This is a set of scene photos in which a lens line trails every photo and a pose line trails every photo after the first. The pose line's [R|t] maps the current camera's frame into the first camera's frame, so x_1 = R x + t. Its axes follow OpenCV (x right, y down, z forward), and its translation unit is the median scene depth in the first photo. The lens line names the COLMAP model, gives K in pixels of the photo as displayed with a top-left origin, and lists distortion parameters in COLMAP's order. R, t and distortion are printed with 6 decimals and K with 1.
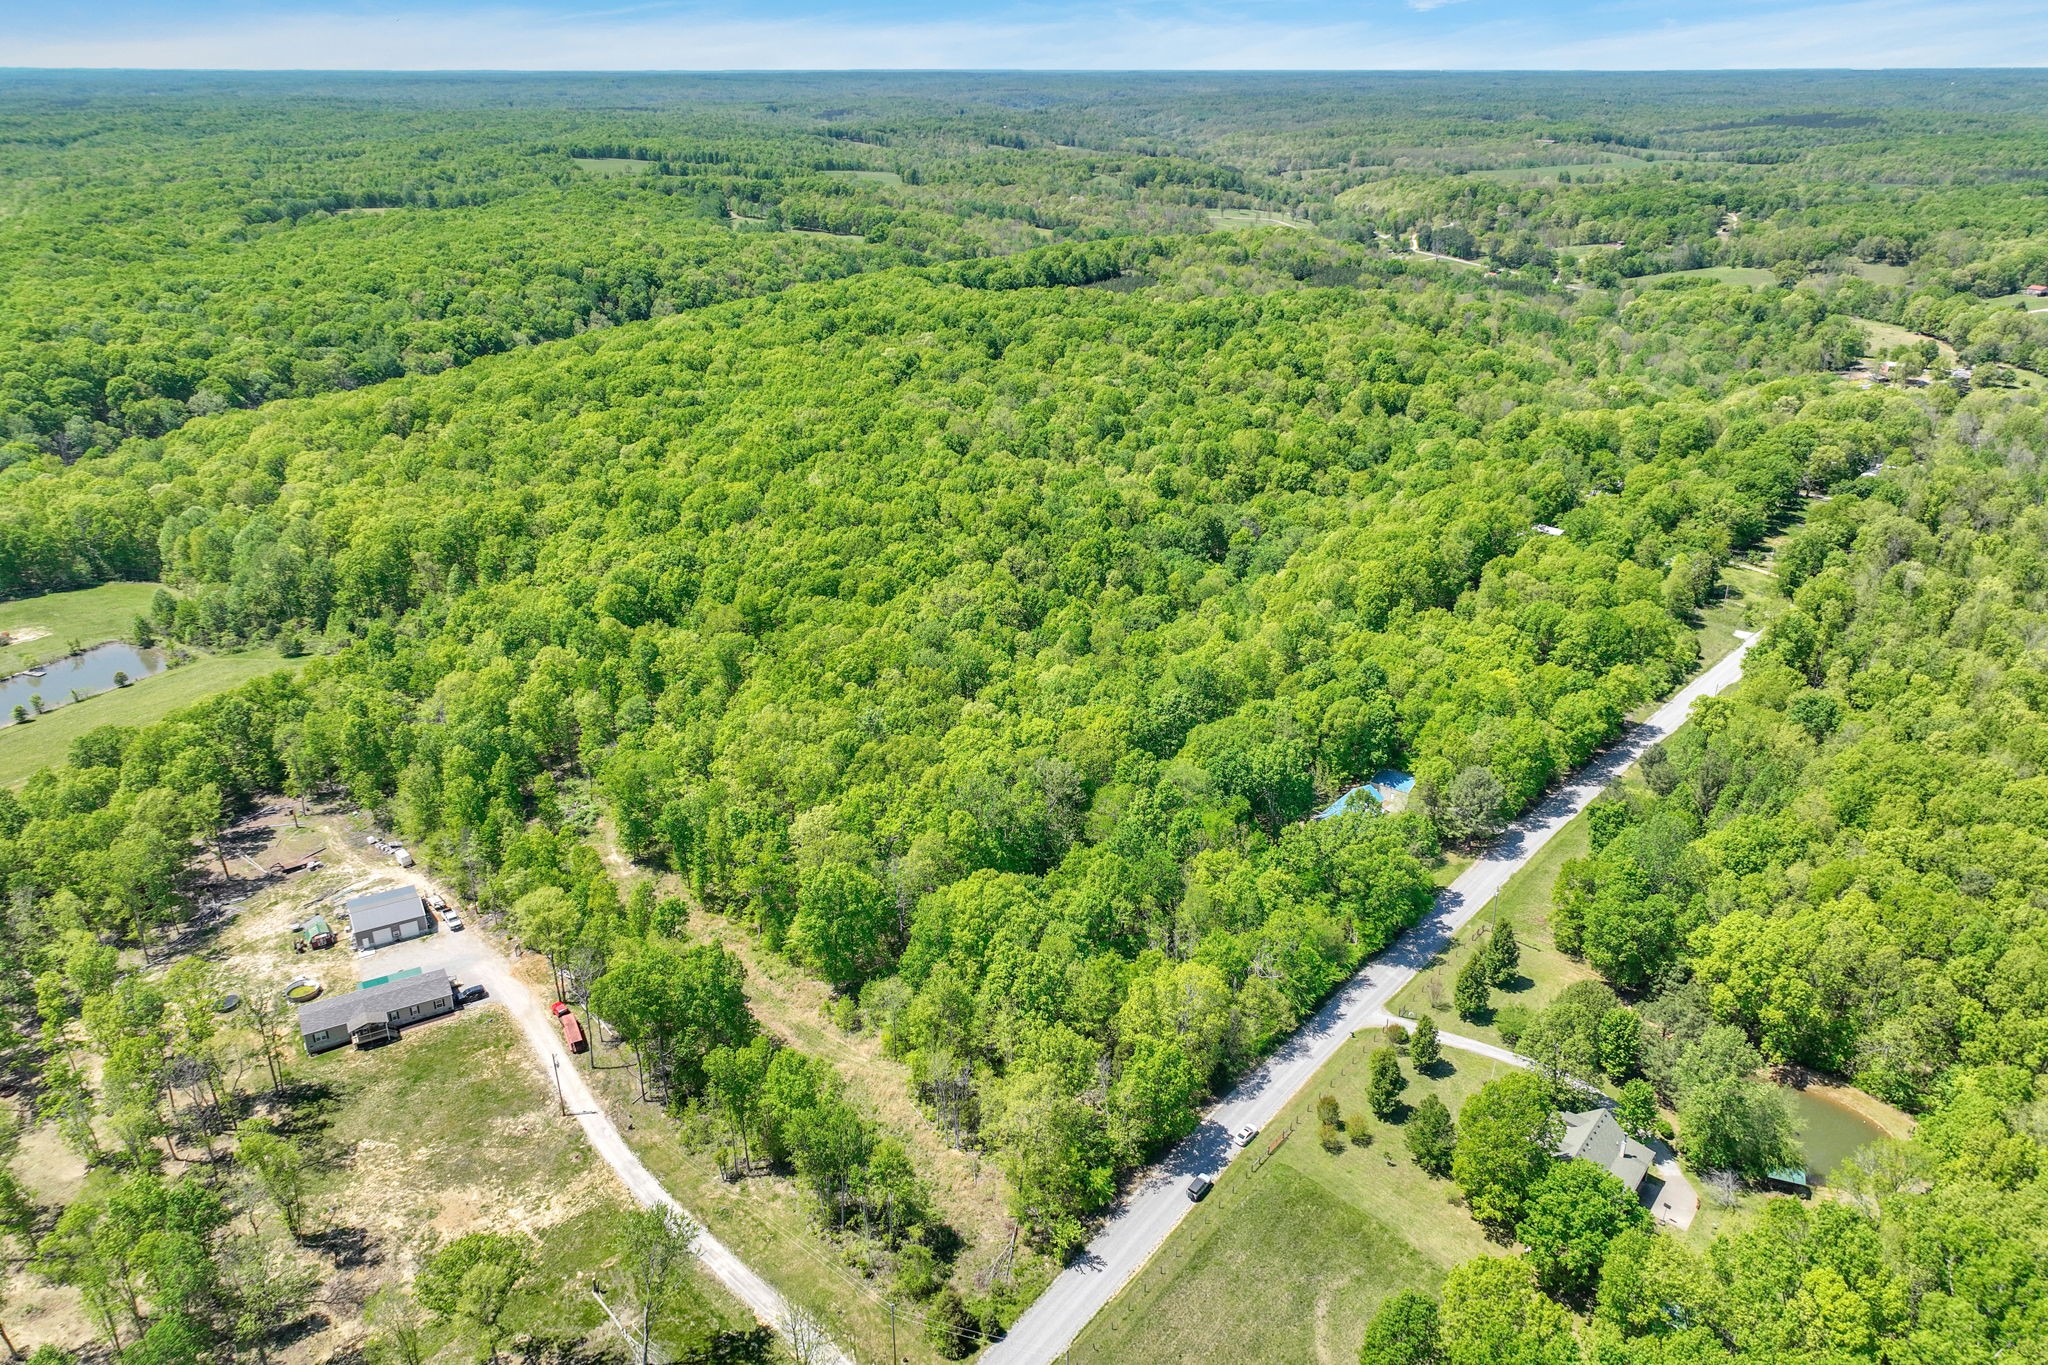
lens RADIAL K [[1470.8, 0, 1019.5], [0, 1470.8, 648.7], [0, 0, 1]] dist [0.008489, 0.007203]
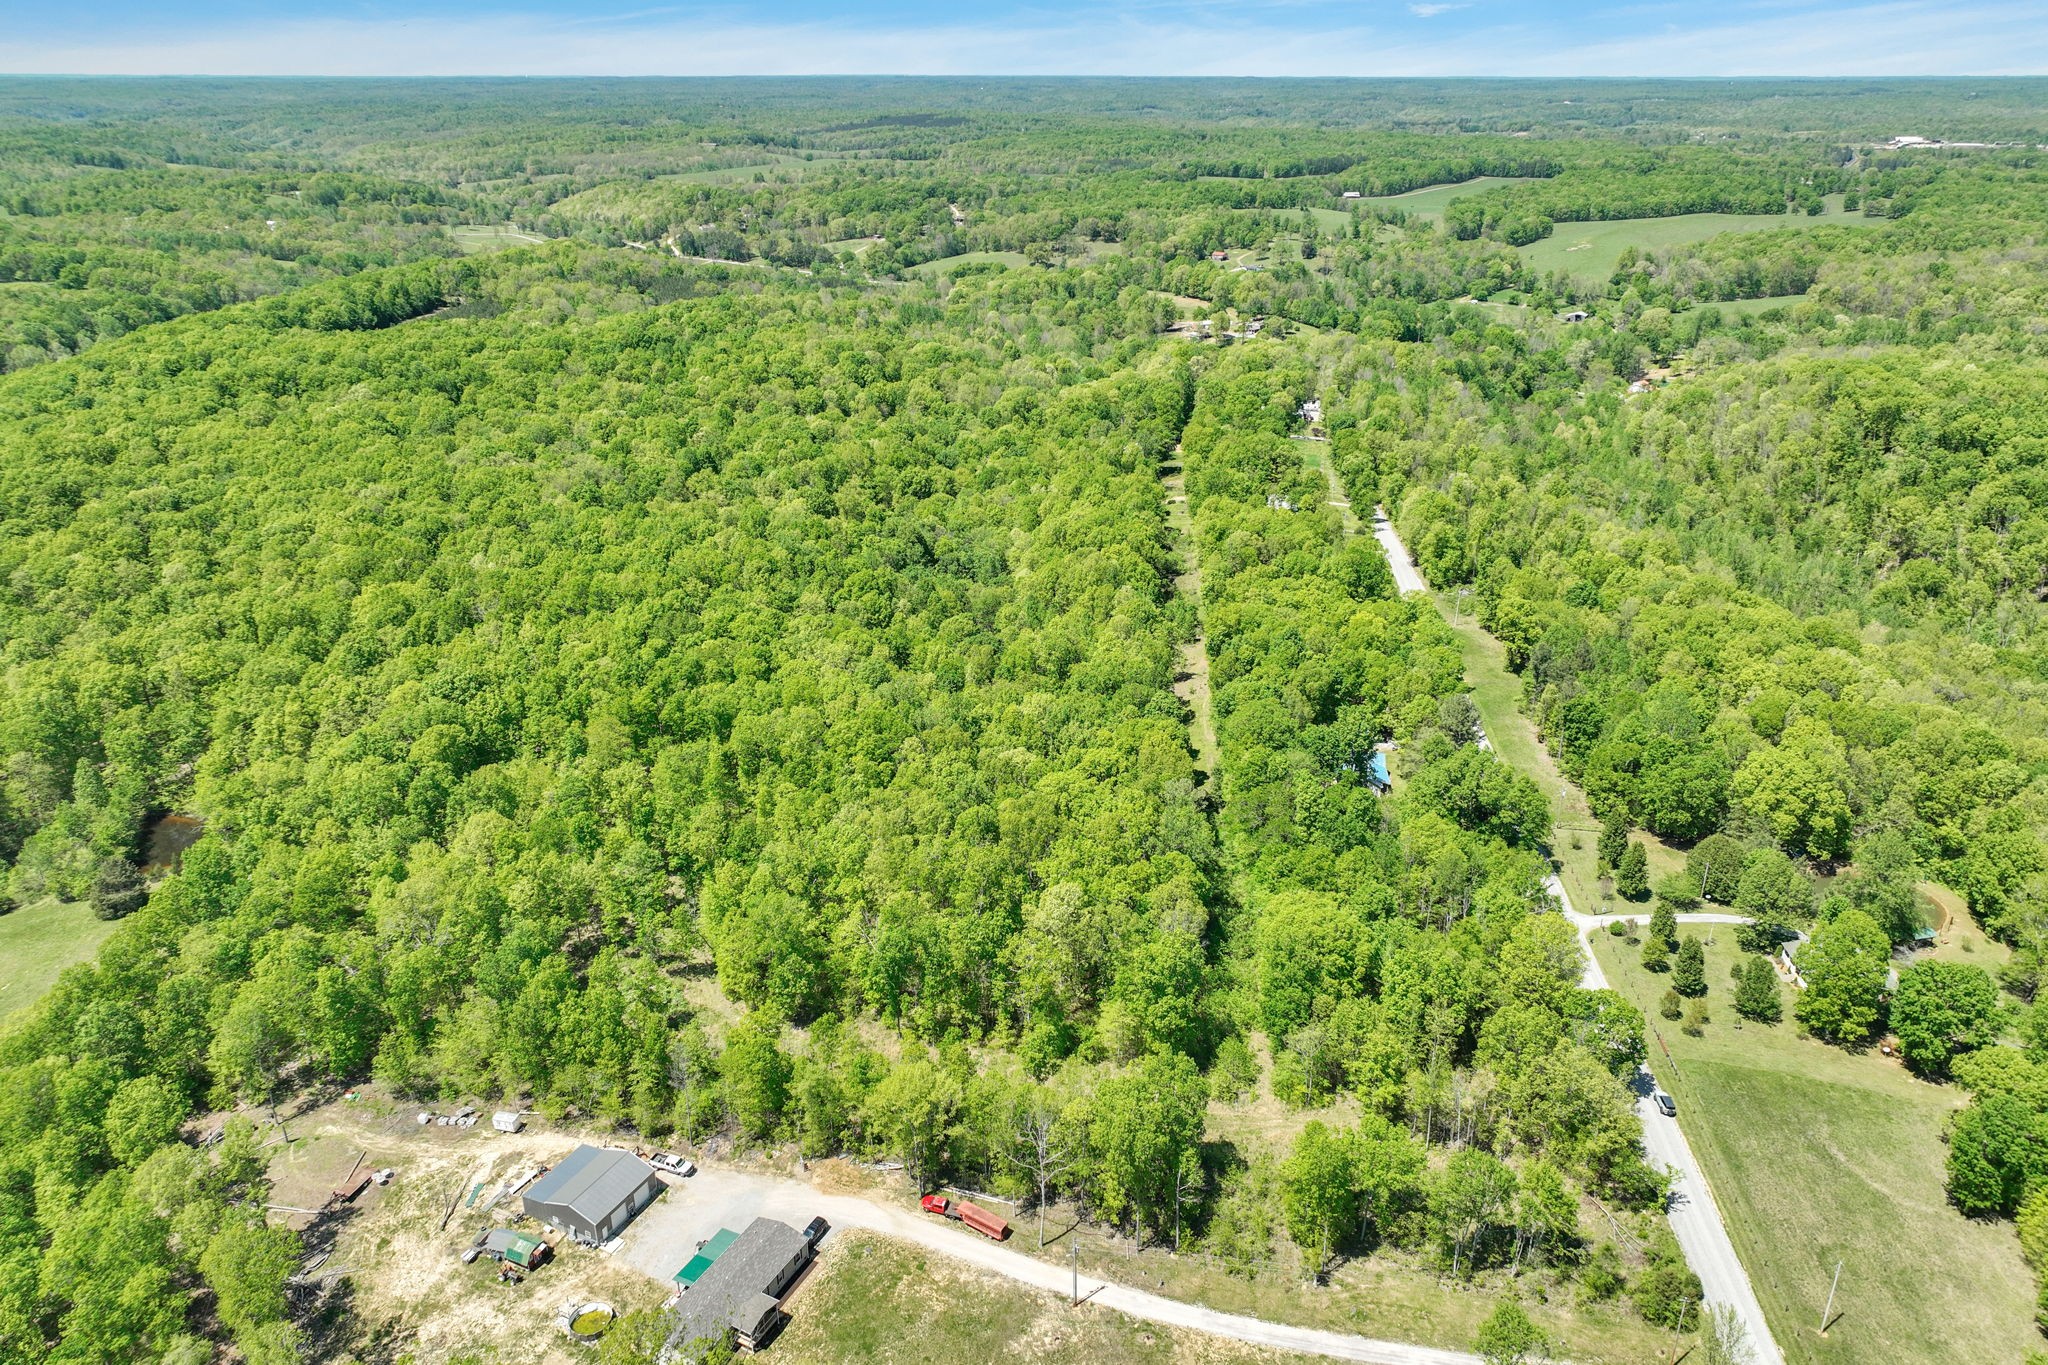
lens RADIAL K [[1457.8, 0, 1024.0], [0, 1457.8, 682.5], [0, 0, 1]] dist [-0.010045, 0.028229]
pose [[0.836542, -0.214170, 0.504310, -0.328405], [0.203758, 0.976027, 0.076508, -0.051350], [-0.508606, 0.038755, 0.860126, 0.132248]]
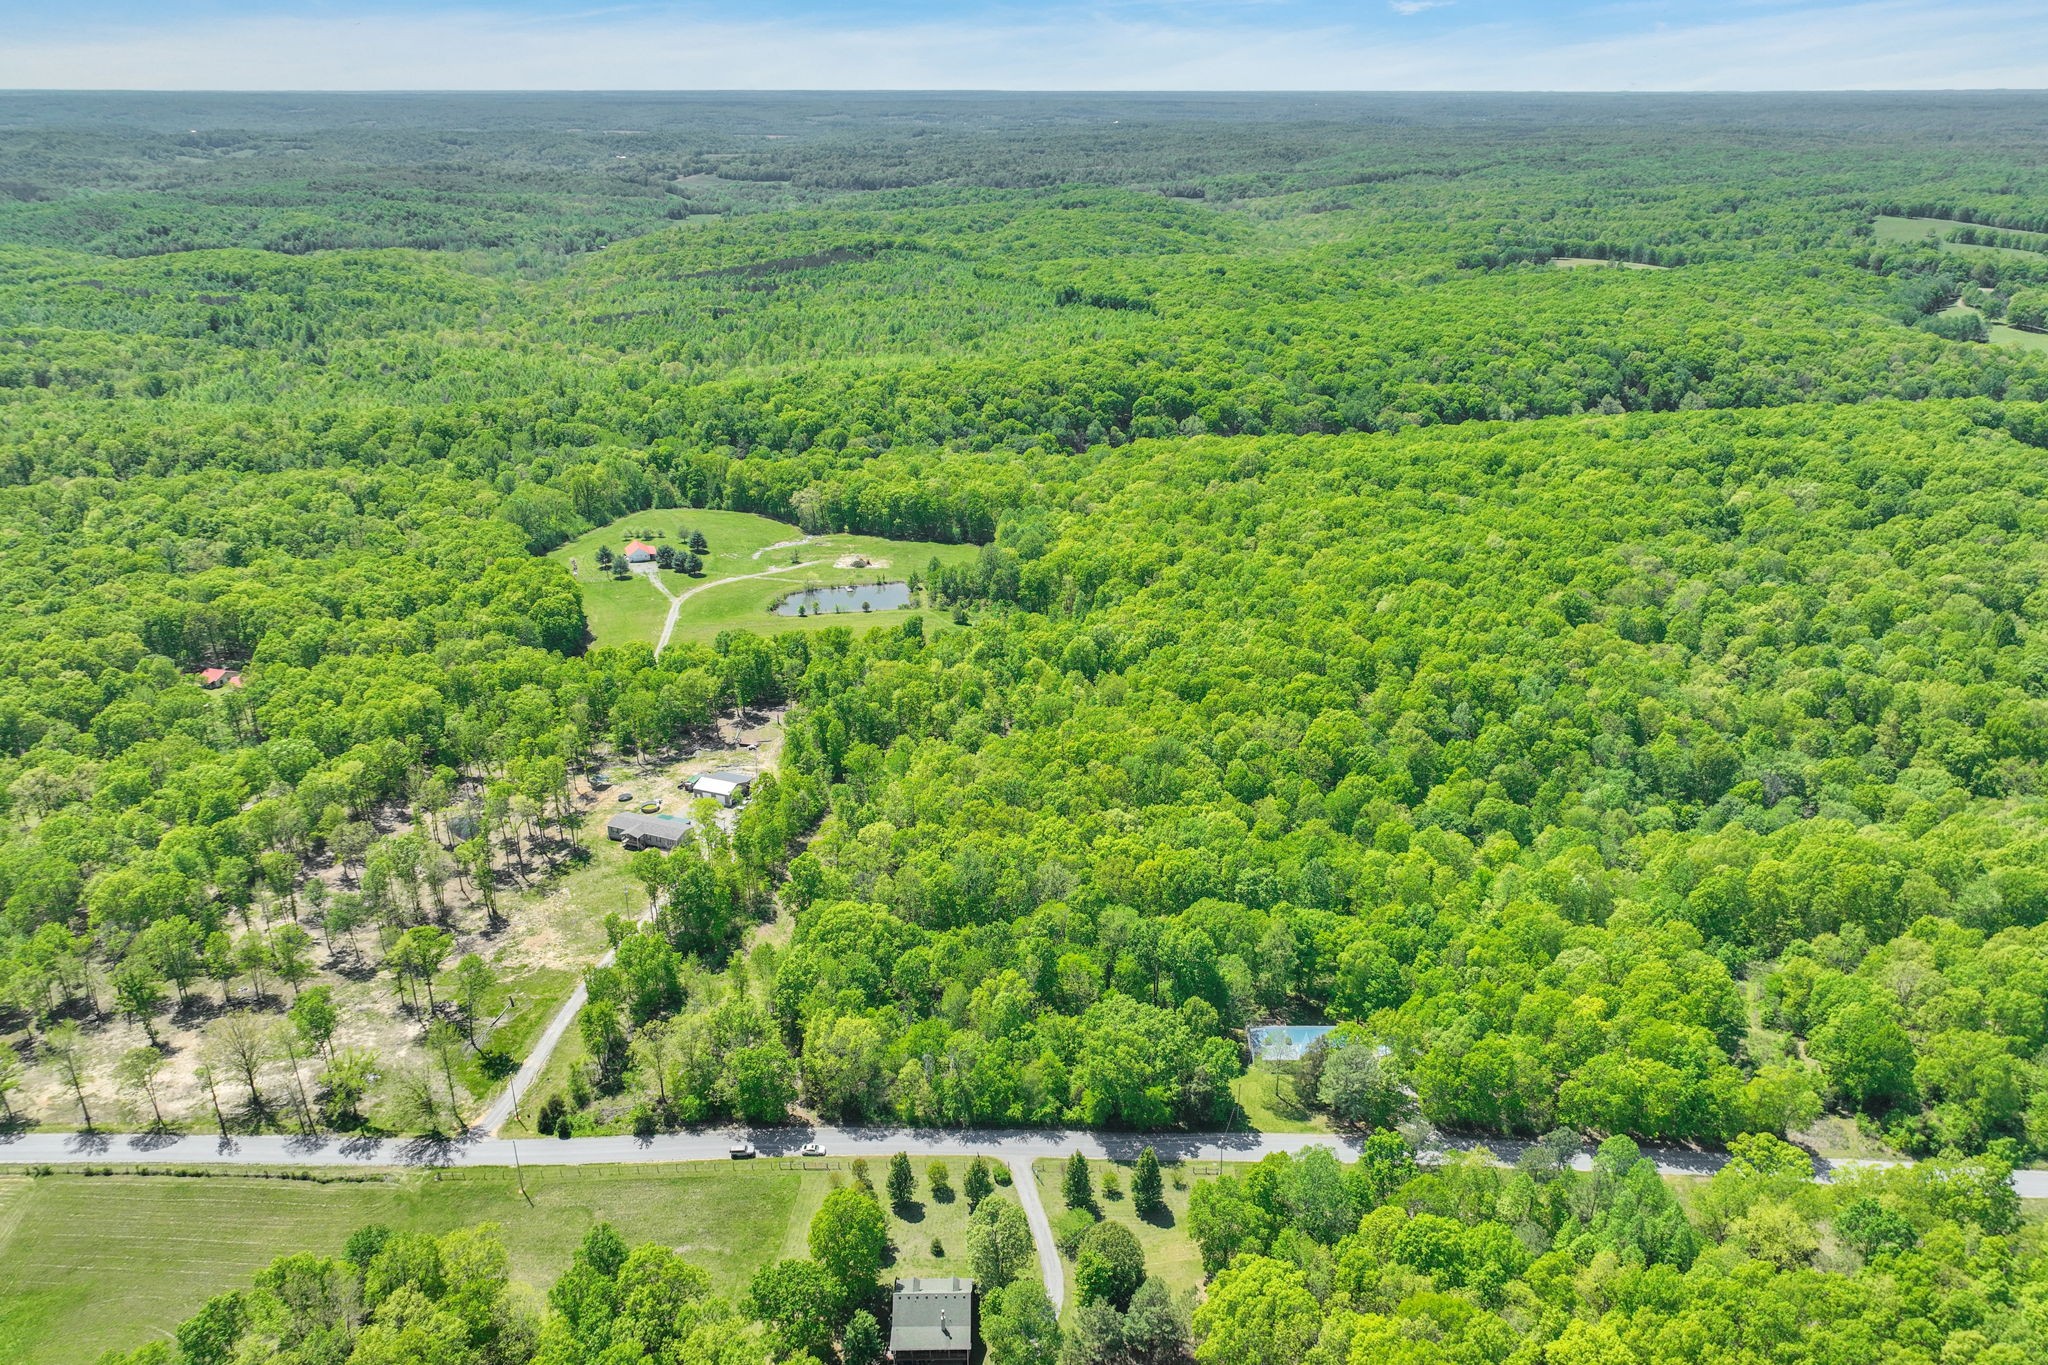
lens RADIAL K [[1457.8, 0, 1024.0], [0, 1457.8, 682.5], [0, 0, 1]] dist [-0.010045, 0.028229]
pose [[0.627165, 0.300583, -0.718550, 0.501315], [-0.291751, 0.946030, 0.141097, -0.139705], [0.722181, 0.121146, 0.681012, 0.095866]]
